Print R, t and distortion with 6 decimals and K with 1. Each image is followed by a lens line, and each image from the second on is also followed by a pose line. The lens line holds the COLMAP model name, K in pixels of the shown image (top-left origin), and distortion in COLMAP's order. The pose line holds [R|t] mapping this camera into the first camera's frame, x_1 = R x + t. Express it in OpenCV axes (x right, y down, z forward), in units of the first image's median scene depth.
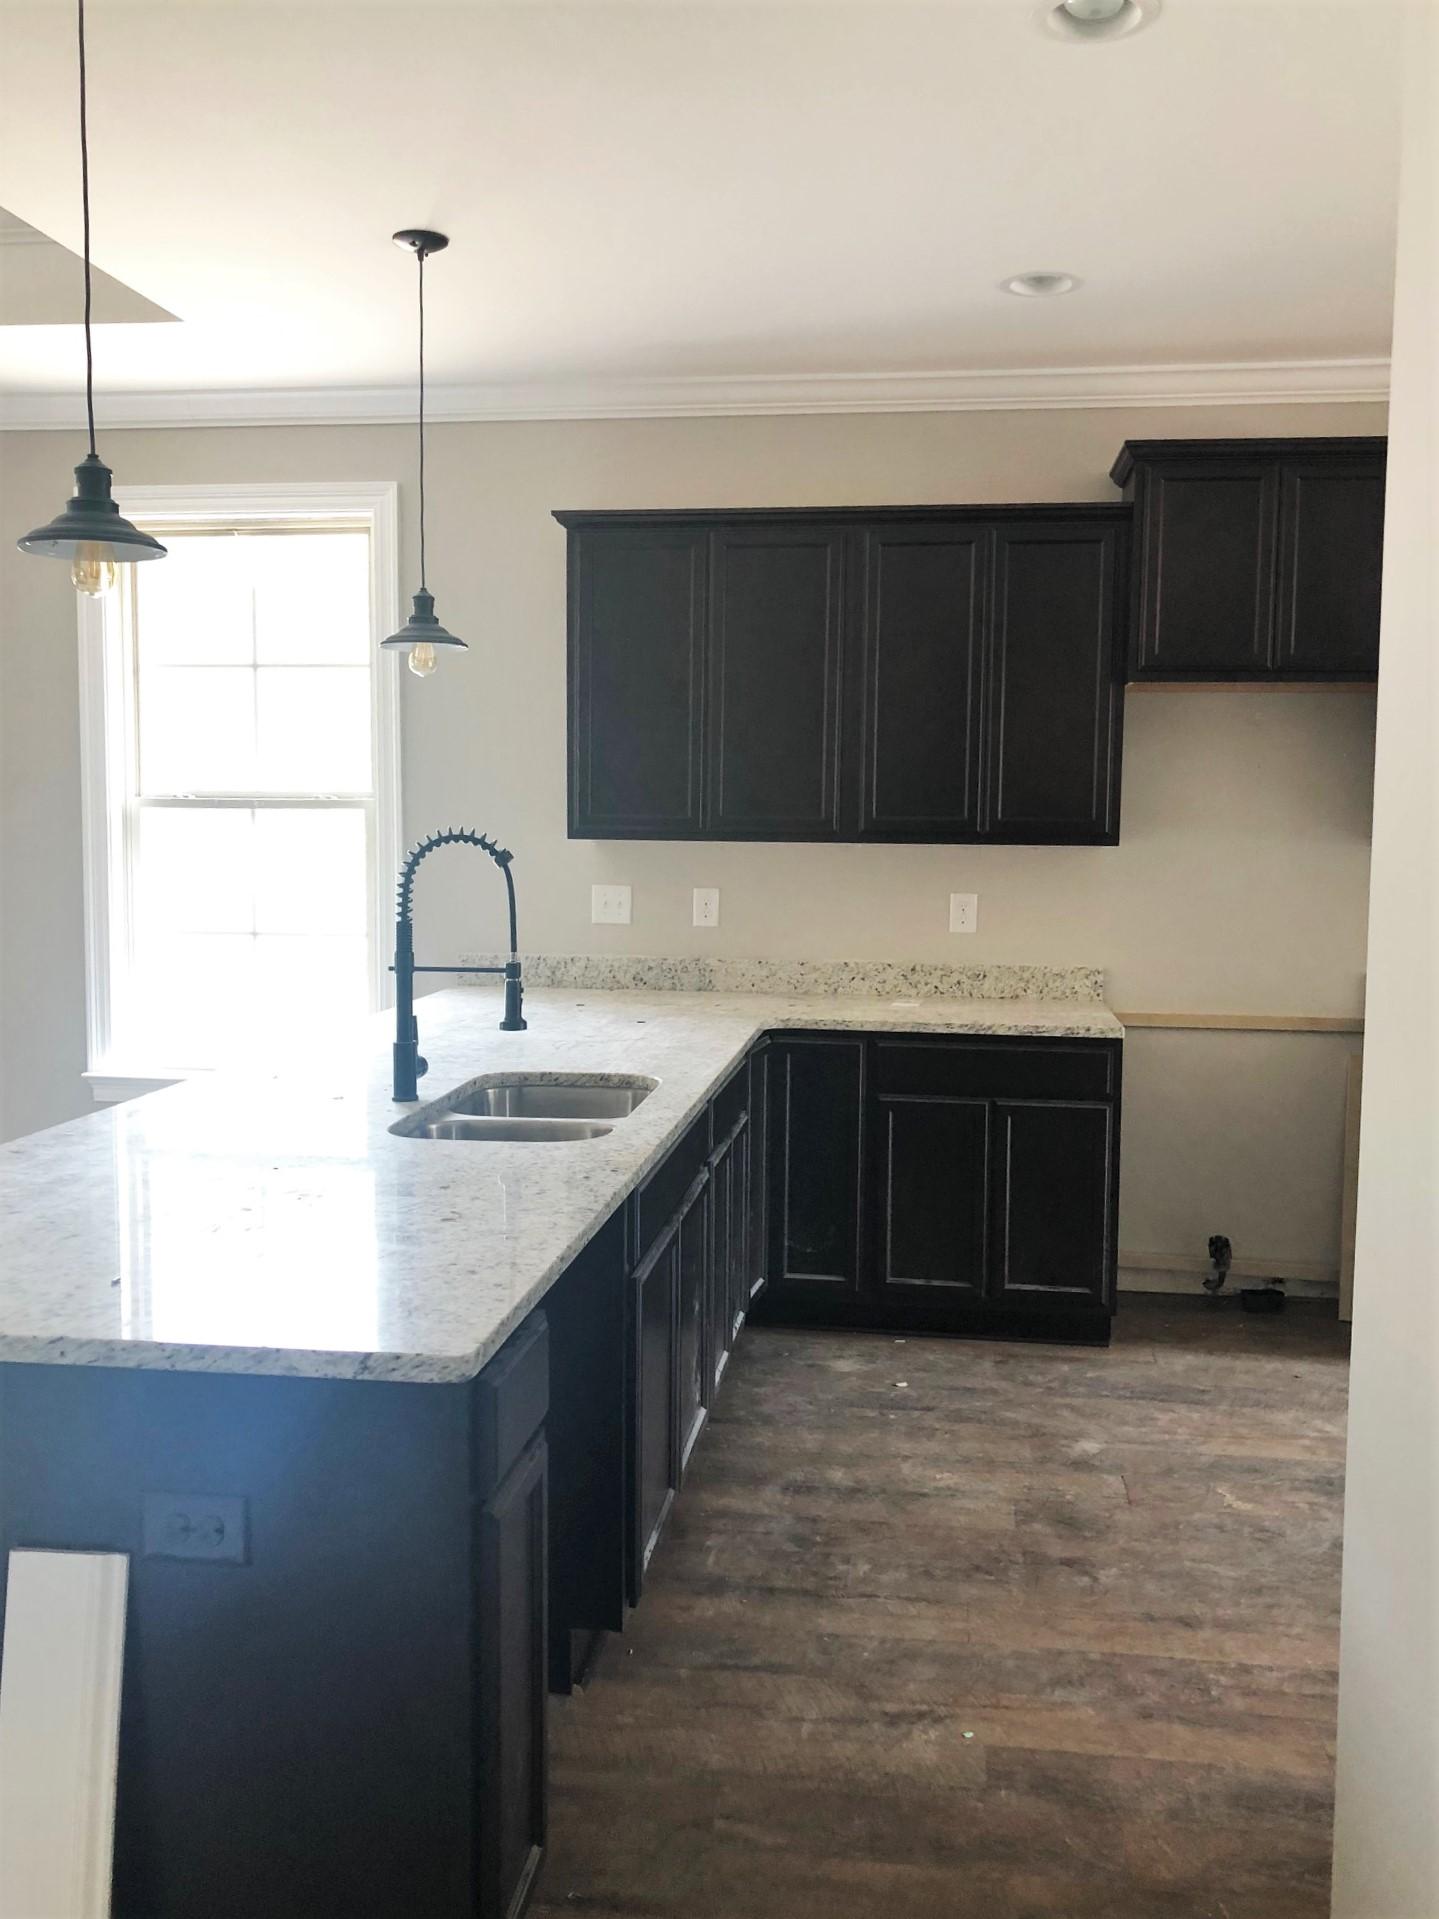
lens RADIAL K [[1552.0, 0, 719.5], [0, 1552.0, 959.5], [0, 0, 1]] dist [-0.008458, -0.005903]
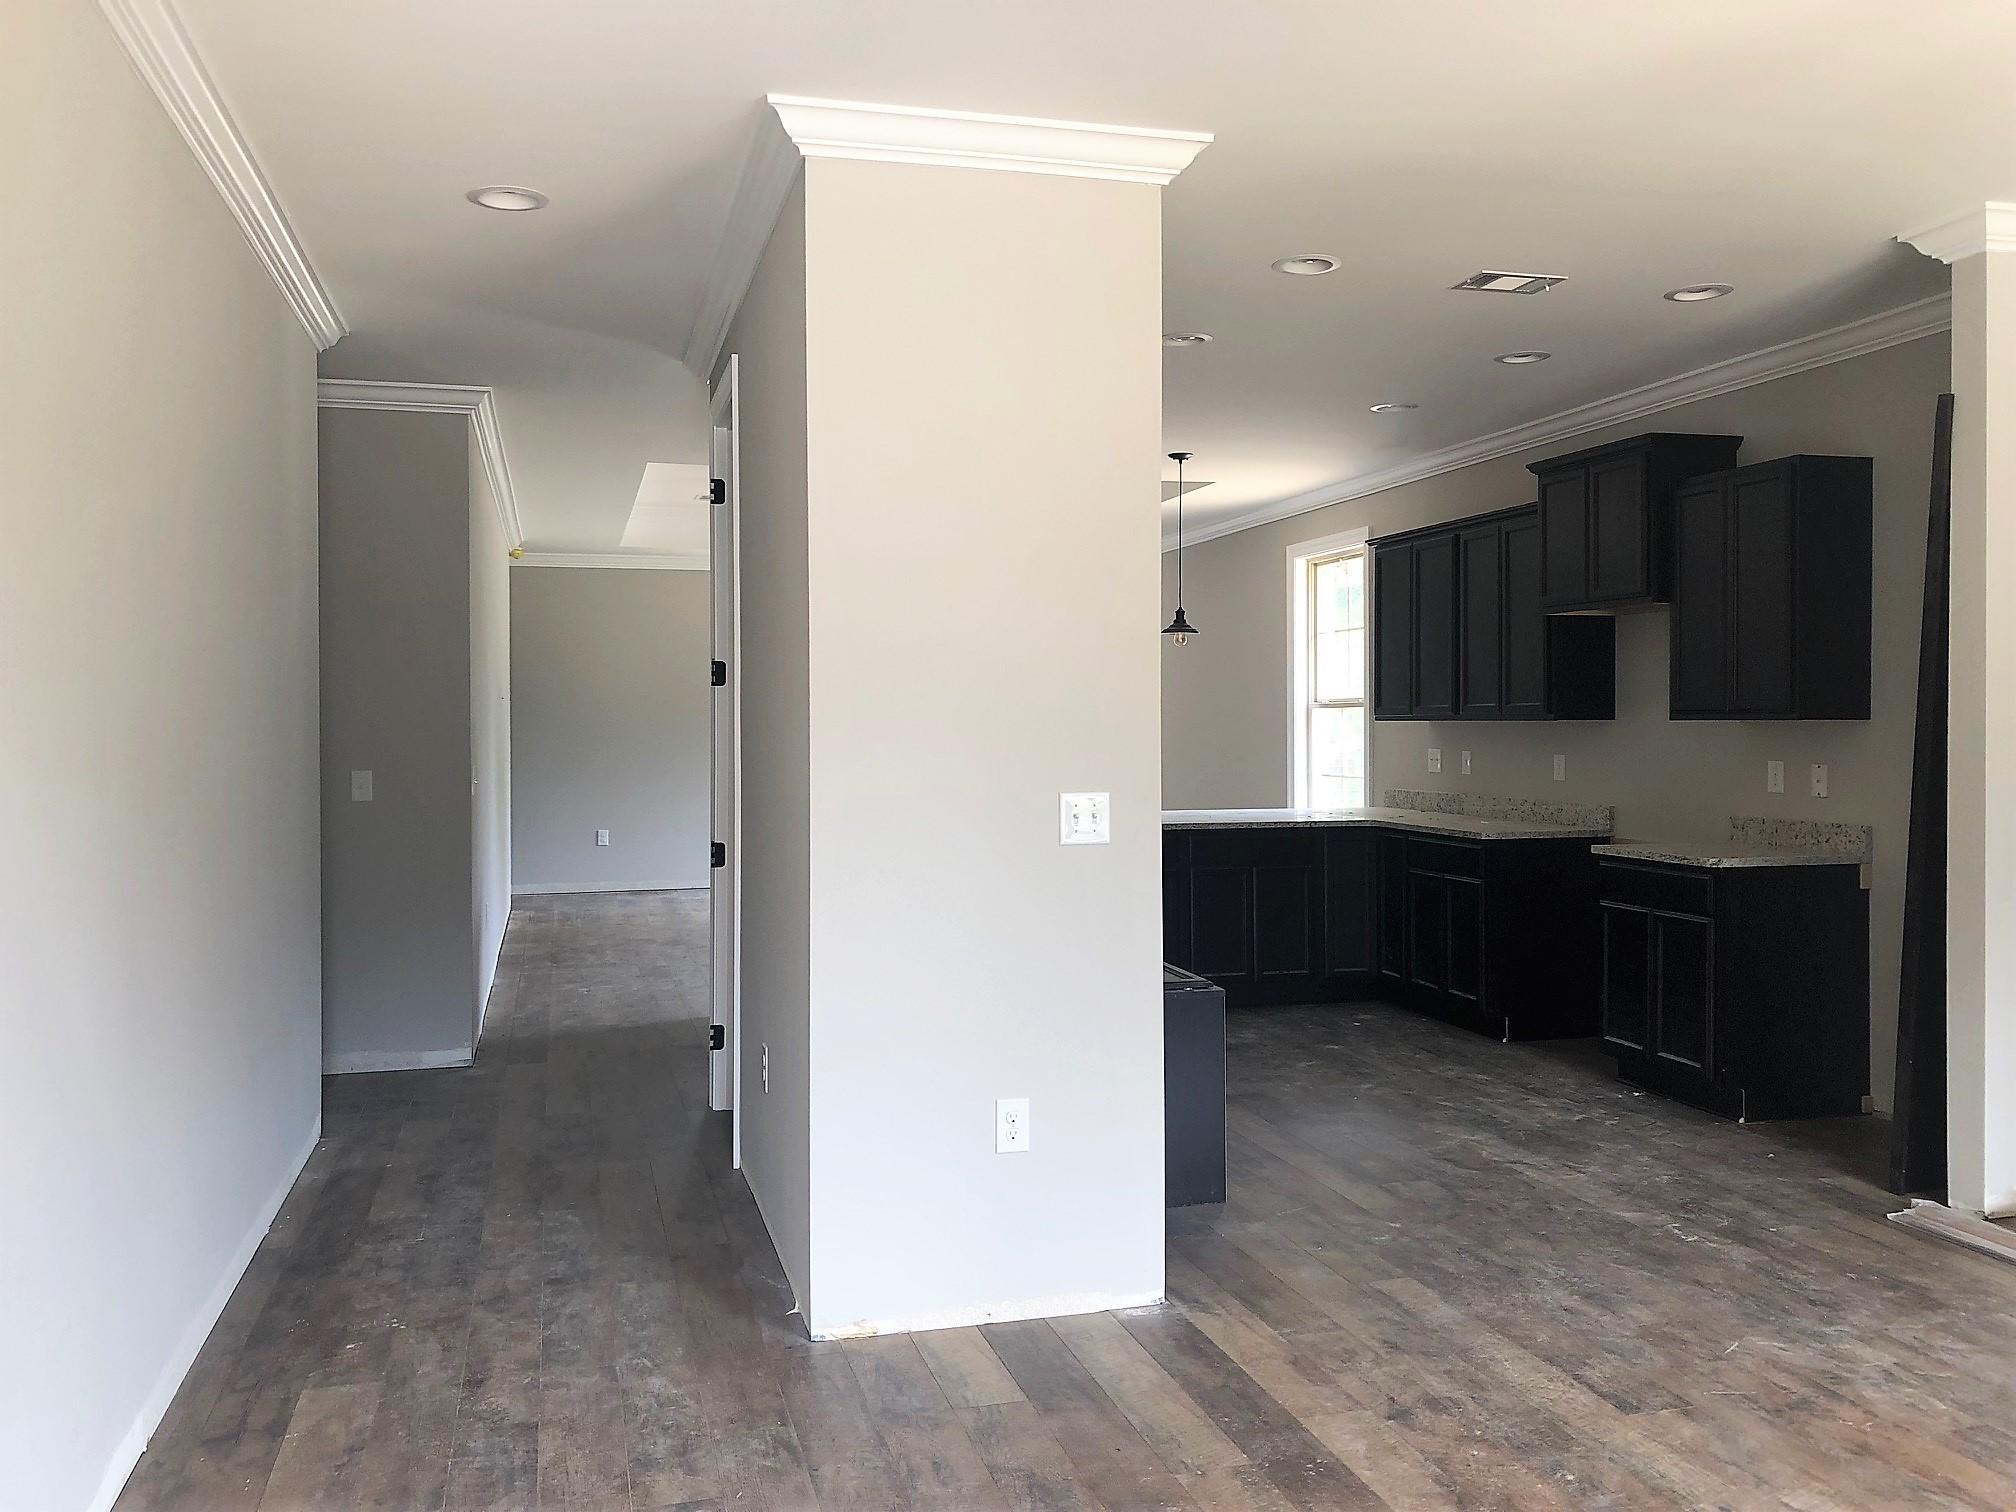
lens RADIAL K [[1655.7, 0, 1008.0], [0, 1655.7, 756.0], [0, 0, 1]] dist [0.004451, 0.004638]
pose [[0.384466, 0.006998, -0.923112, 1.410133], [-0.071621, 0.997183, -0.022270, 0.032298], [0.920356, 0.074676, 0.383885, -0.092118]]
